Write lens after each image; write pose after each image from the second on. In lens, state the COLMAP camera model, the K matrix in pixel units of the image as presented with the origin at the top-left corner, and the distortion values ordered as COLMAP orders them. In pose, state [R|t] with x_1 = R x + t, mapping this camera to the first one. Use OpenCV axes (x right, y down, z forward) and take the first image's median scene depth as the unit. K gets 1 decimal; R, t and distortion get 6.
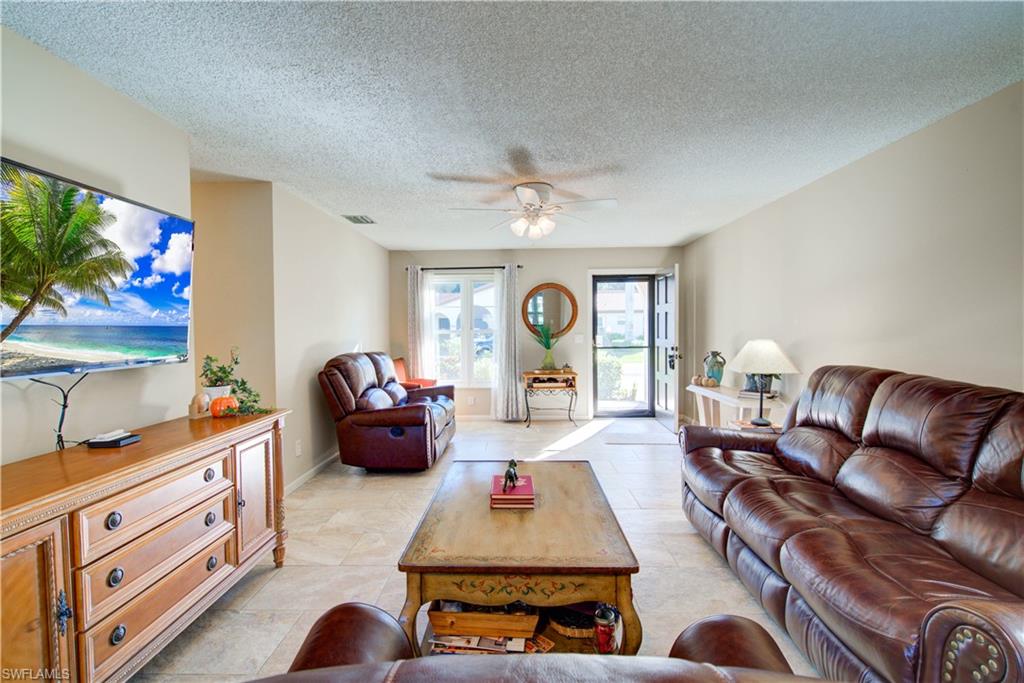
lens RADIAL K [[479.4, 0, 509.8], [0, 479.4, 342.4], [0, 0, 1]] dist [-0.001582, -0.001743]
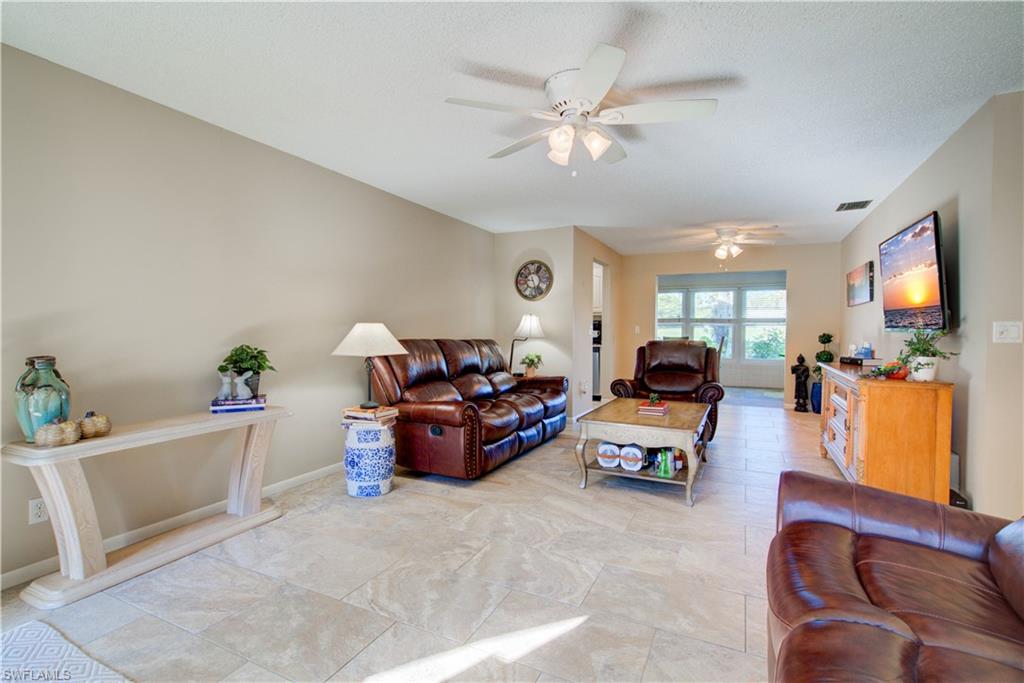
lens RADIAL K [[479.4, 0, 511.7], [0, 479.4, 337.1], [0, 0, 1]] dist [-0.001582, -0.001743]
pose [[-0.911881, -0.010006, 0.410333, -0.131066], [0.008867, 0.998989, 0.044068, -0.010034], [-0.410359, 0.043823, -0.910871, 1.483431]]
